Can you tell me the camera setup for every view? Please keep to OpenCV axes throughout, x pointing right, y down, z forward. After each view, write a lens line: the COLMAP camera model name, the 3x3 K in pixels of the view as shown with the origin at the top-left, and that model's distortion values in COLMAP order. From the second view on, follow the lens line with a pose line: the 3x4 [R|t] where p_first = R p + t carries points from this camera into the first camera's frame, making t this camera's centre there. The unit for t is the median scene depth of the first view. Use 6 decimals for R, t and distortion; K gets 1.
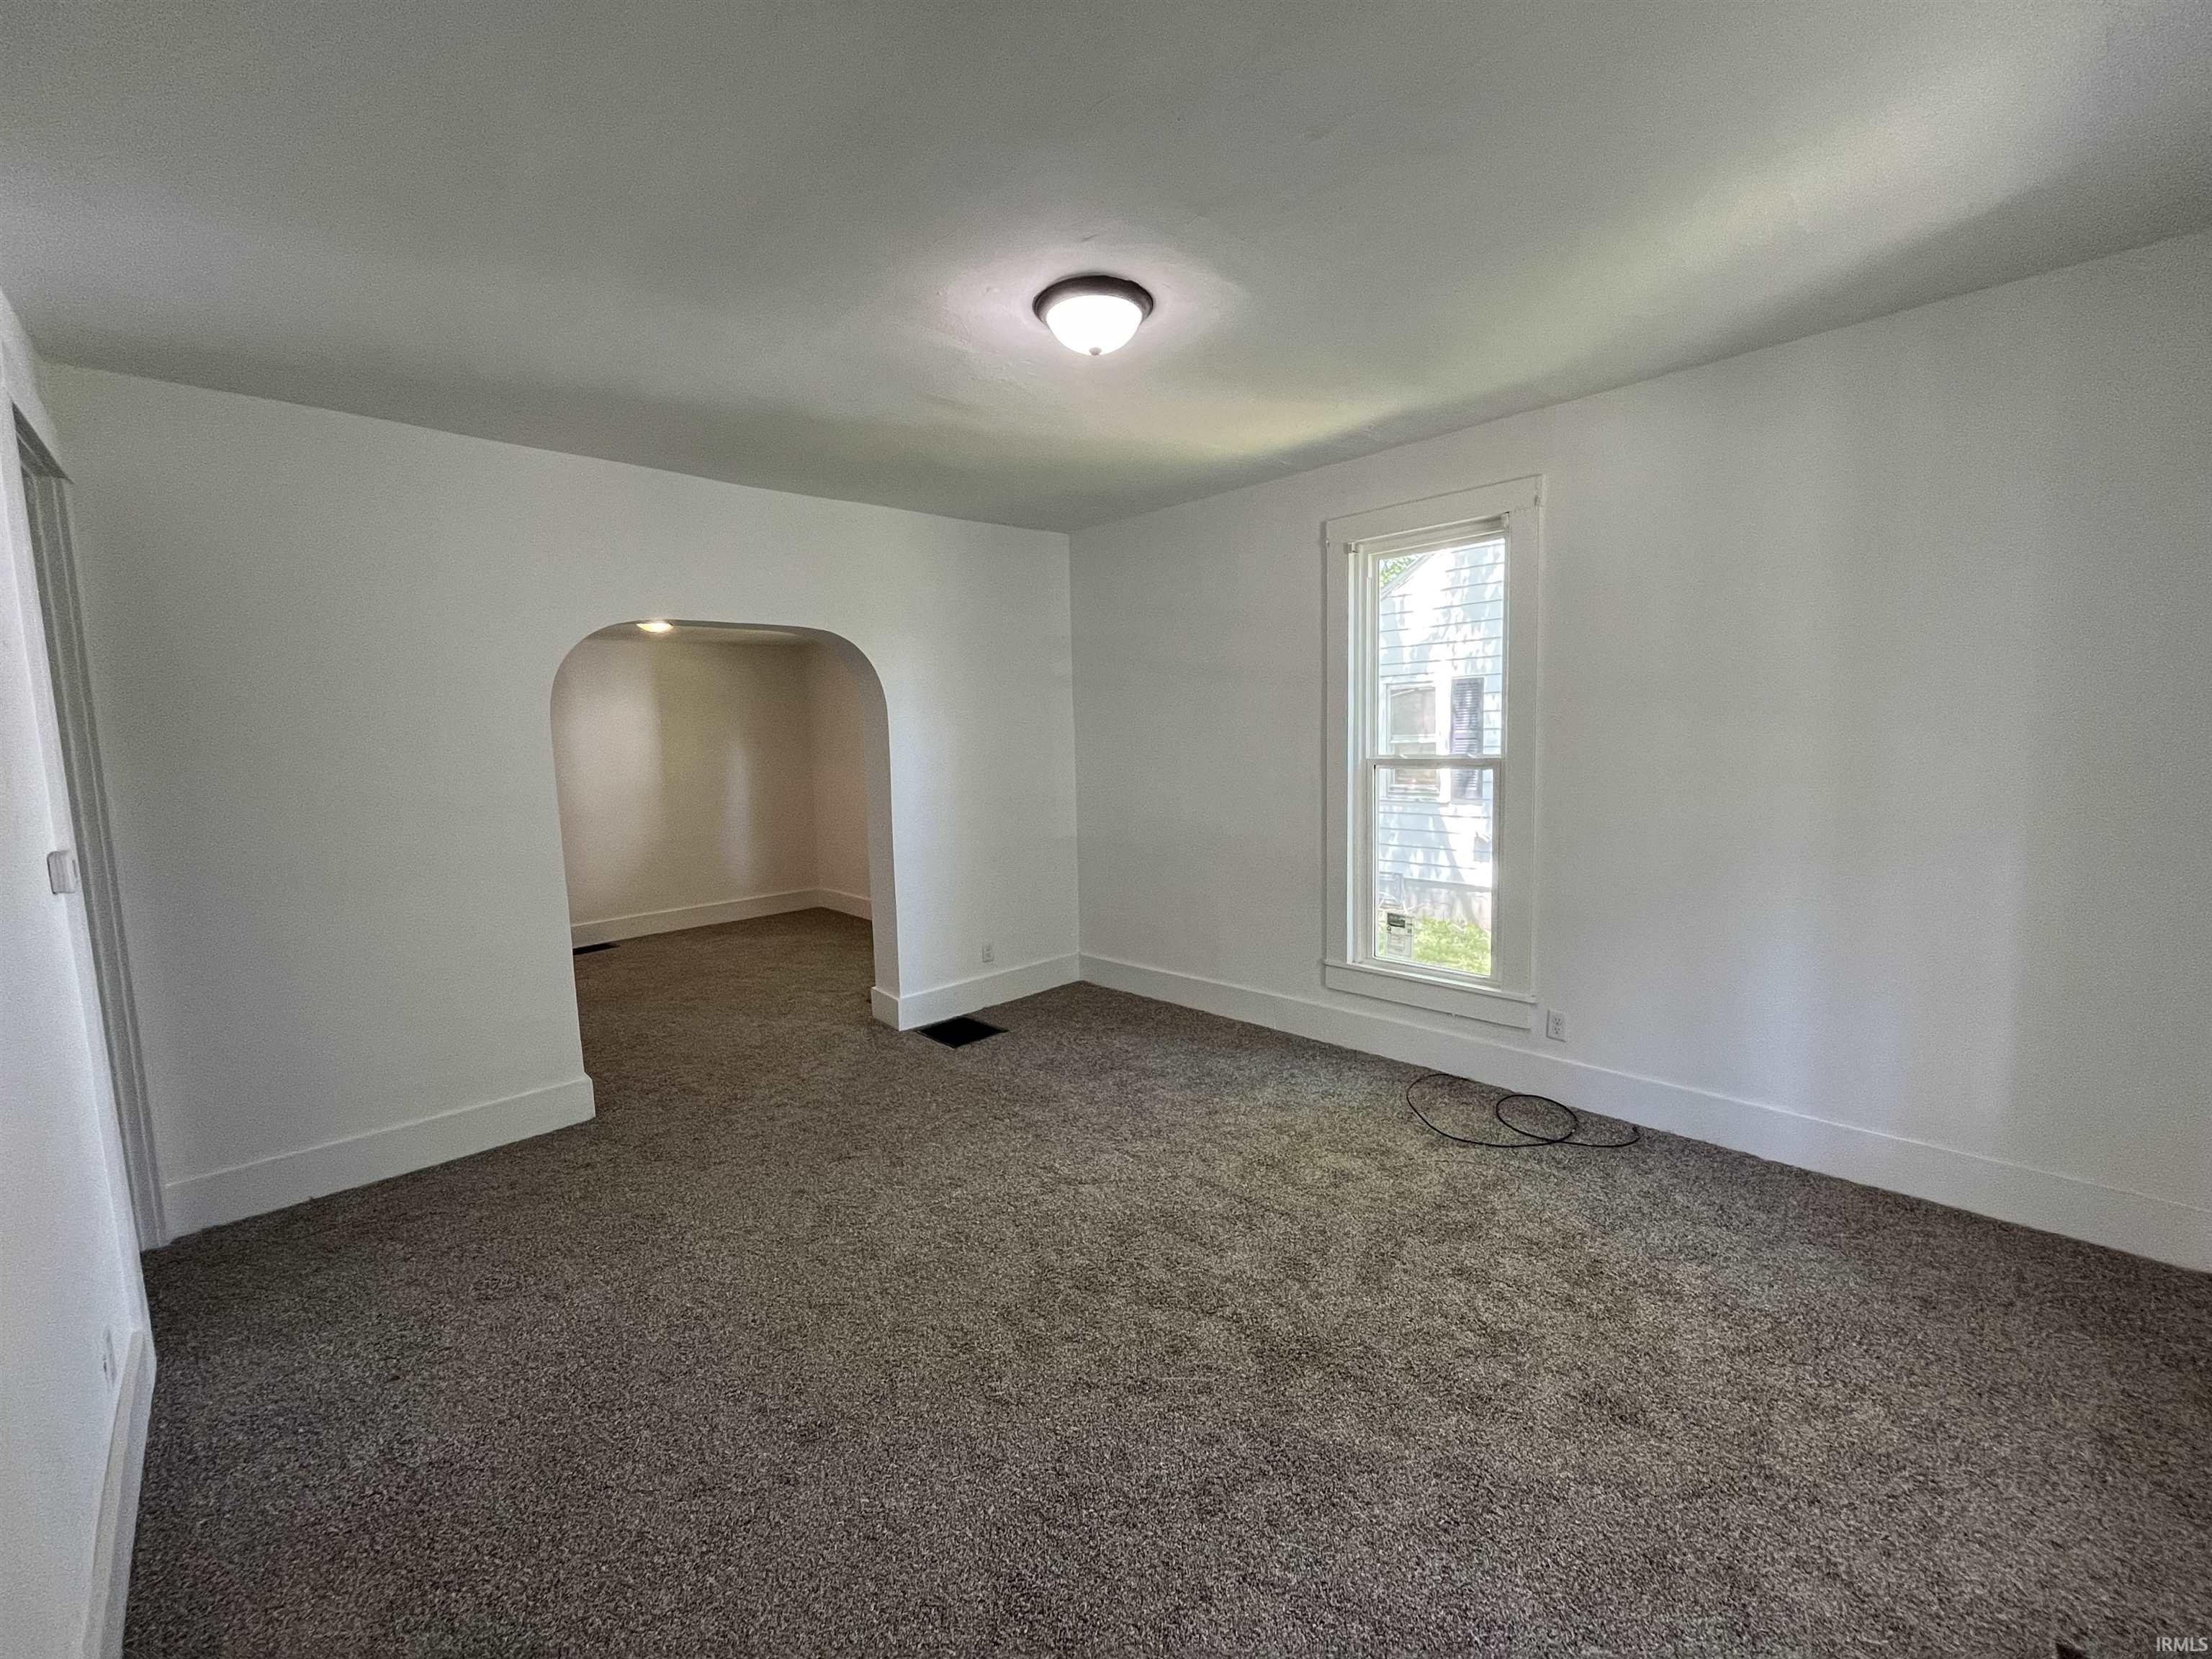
lens RADIAL K [[893.8, 0, 1106.0], [0, 893.8, 829.5], [0, 0, 1]] dist [-0.001929, -0.000096]
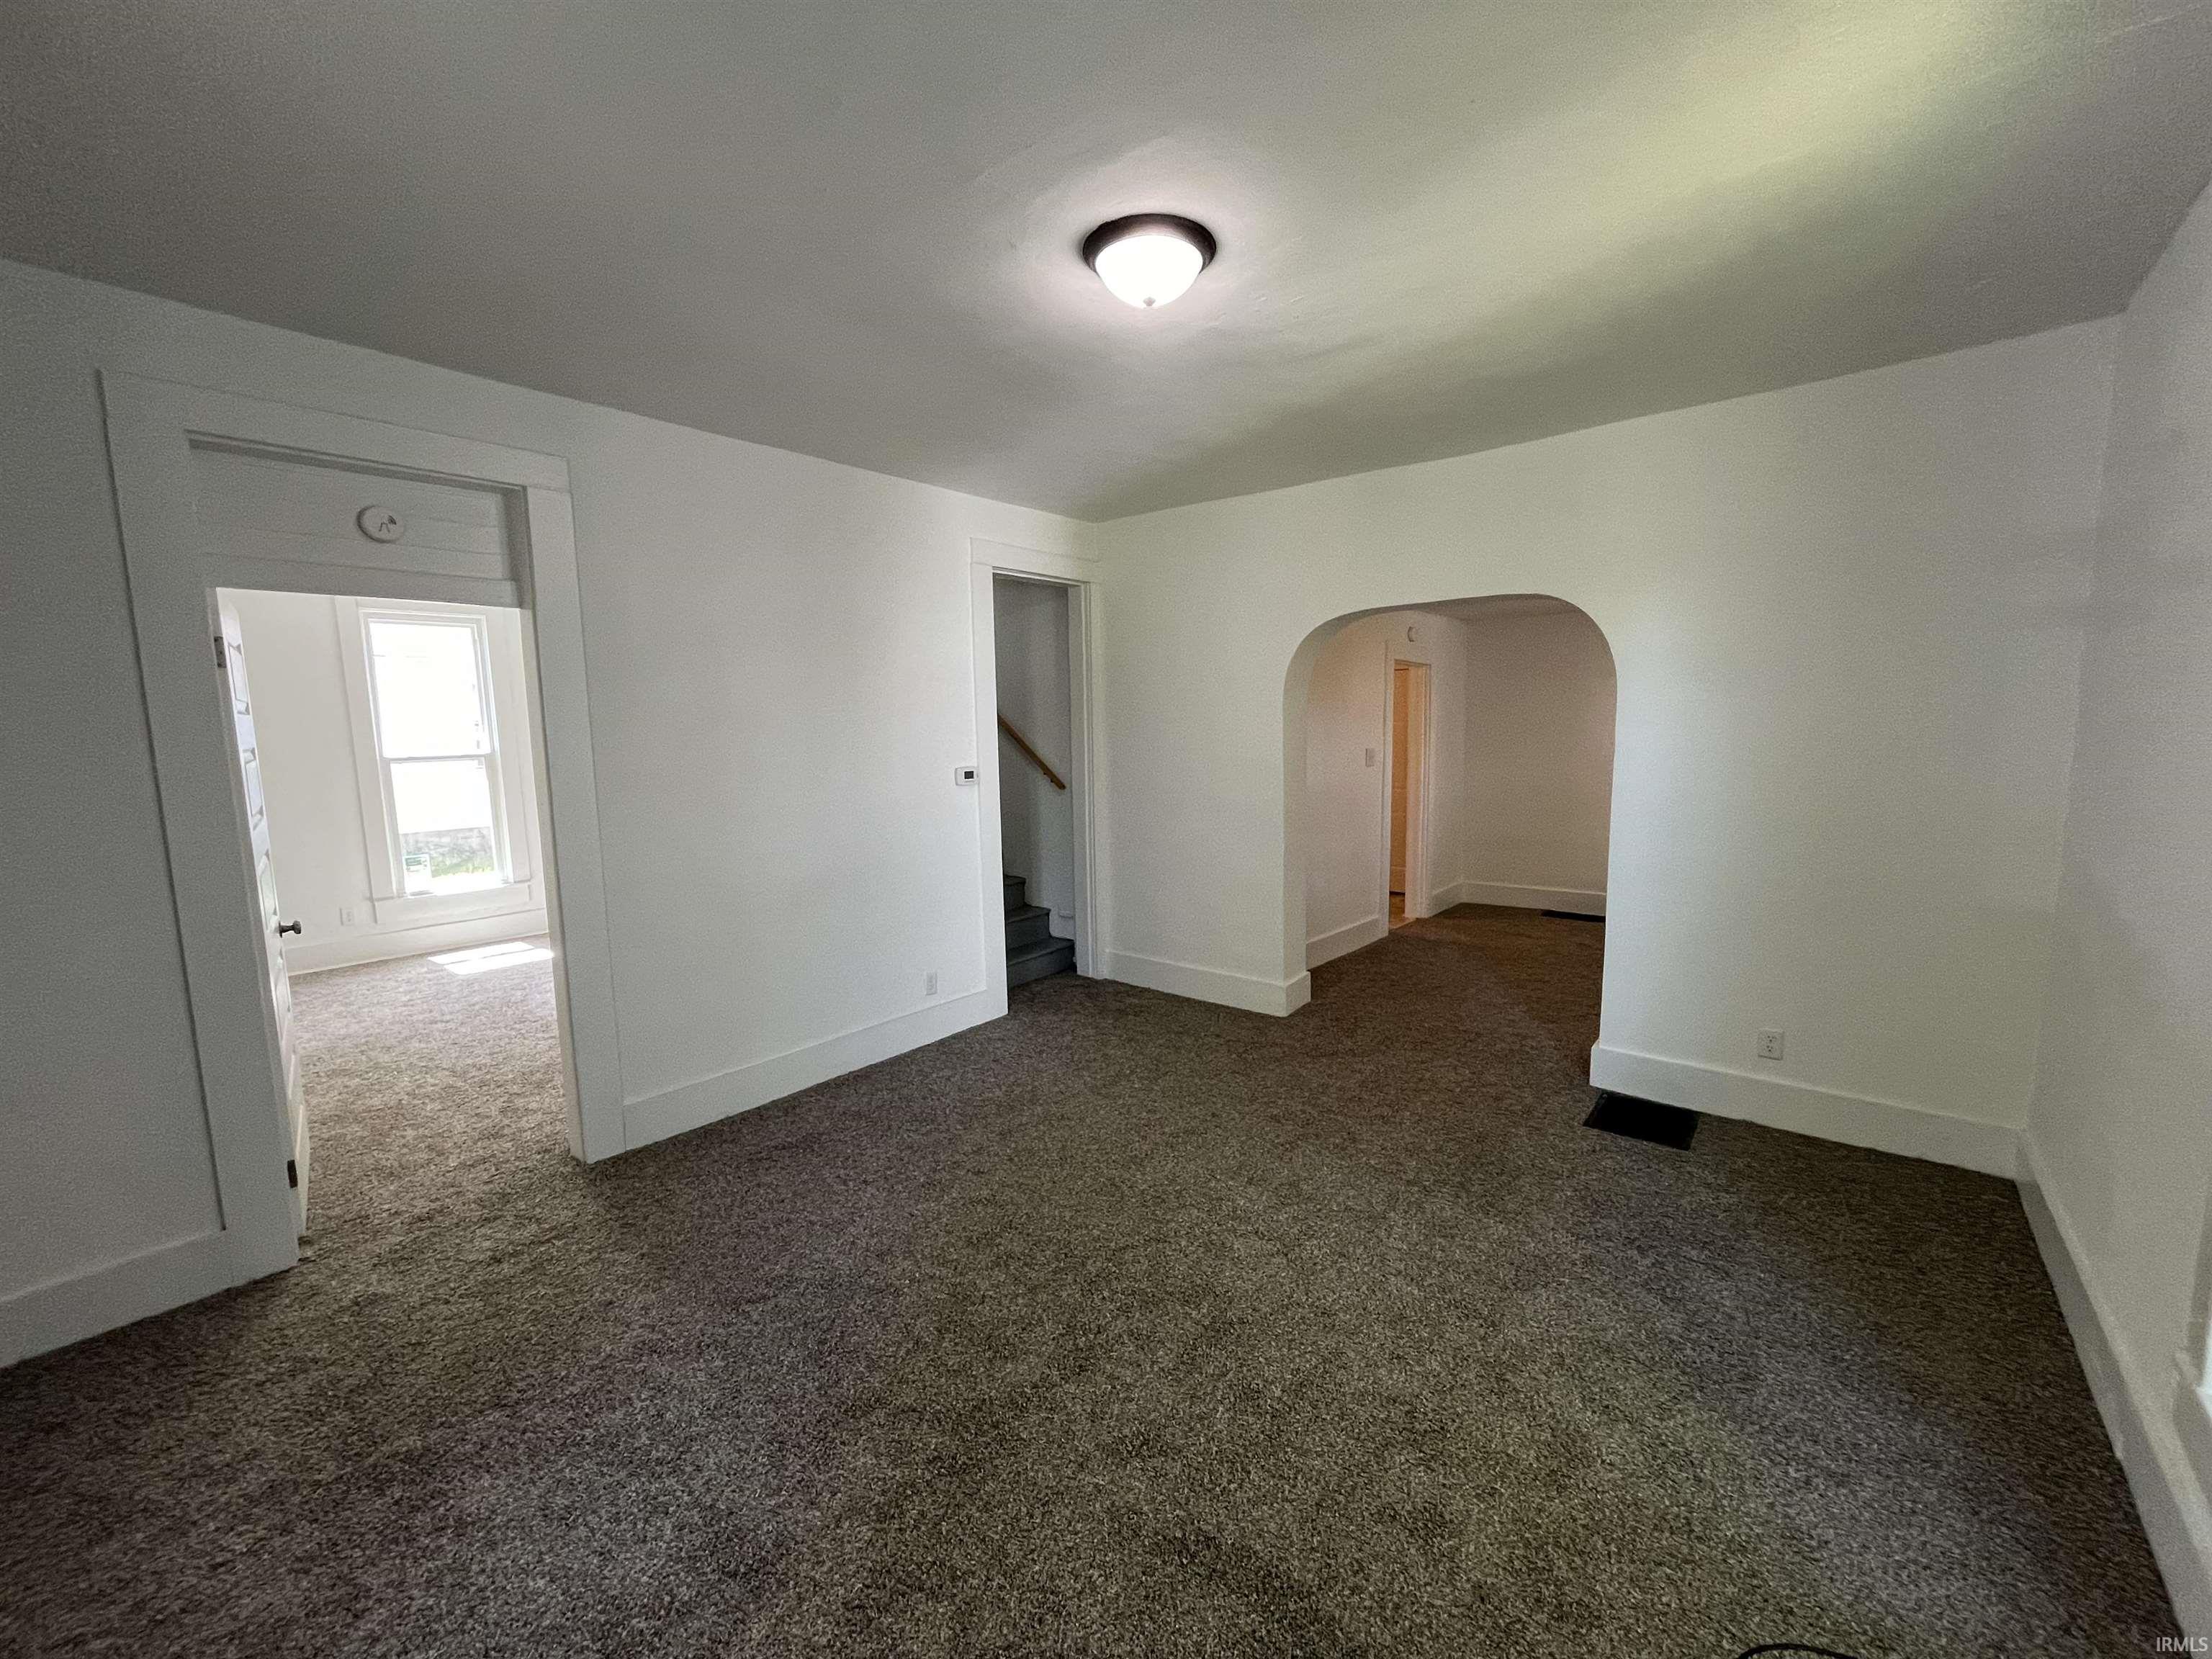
lens RADIAL K [[893.8, 0, 1106.0], [0, 893.8, 829.5], [0, 0, 1]] dist [-0.001929, -0.000096]
pose [[0.107294, 0.140911, -0.984191, 0.558143], [-0.095885, 0.986758, 0.130825, -0.074571], [0.989593, 0.080333, 0.119384, 0.530693]]
